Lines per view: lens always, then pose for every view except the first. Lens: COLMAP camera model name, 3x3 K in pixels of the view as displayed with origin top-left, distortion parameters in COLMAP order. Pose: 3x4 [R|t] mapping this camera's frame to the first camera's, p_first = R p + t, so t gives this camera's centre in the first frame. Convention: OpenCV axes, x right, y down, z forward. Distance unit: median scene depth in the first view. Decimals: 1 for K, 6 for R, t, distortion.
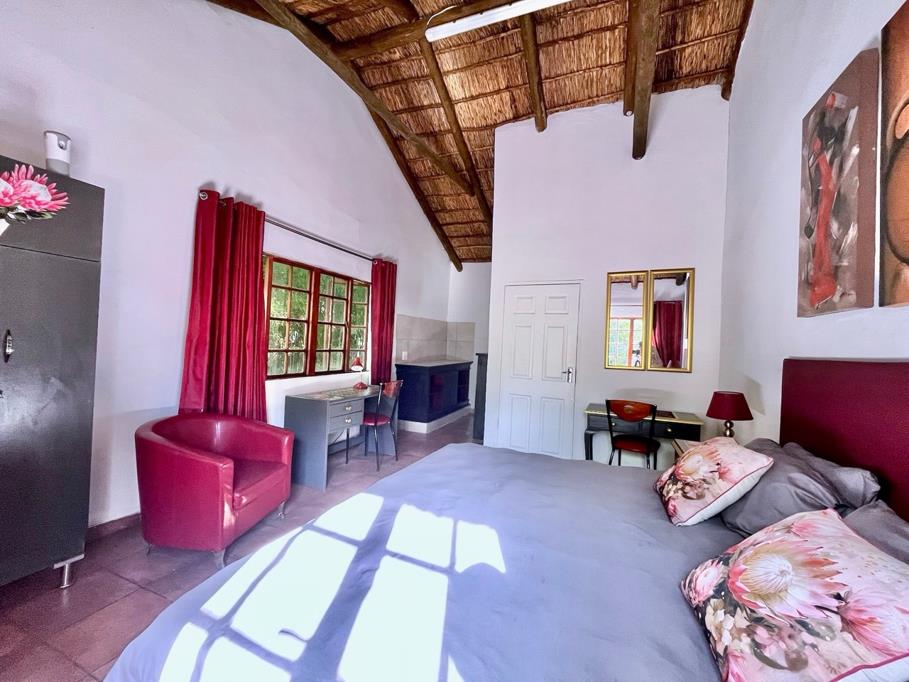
lens RADIAL K [[368.1, 0, 452.7], [0, 368.1, 339.0], [0, 0, 1]] dist [-0.003721, -0.000175]
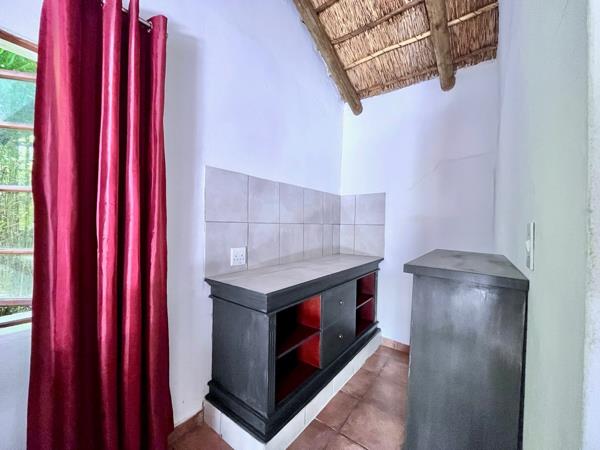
lens RADIAL K [[243.0, 0, 299.3], [0, 243.0, 226.2], [0, 0, 1]] dist [-0.003721, -0.000175]
pose [[0.965994, -0.018292, -0.257916, 0.045739], [0.021066, 0.999746, 0.007997, 0.006007], [0.257705, -0.013158, 0.966134, 1.016403]]
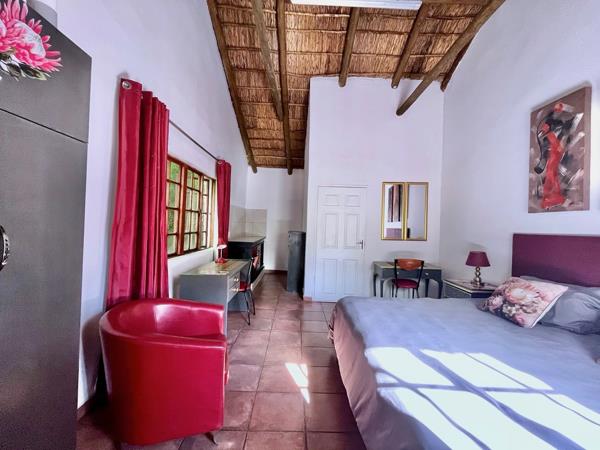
lens RADIAL K [[243.0, 0, 299.4], [0, 243.0, 223.6], [0, 0, 1]] dist [-0.003721, -0.000175]
pose [[0.920083, -0.010691, 0.391577, -0.341759], [0.002669, 0.999775, 0.021024, -0.015875], [-0.391713, -0.018299, 0.919905, 0.134190]]
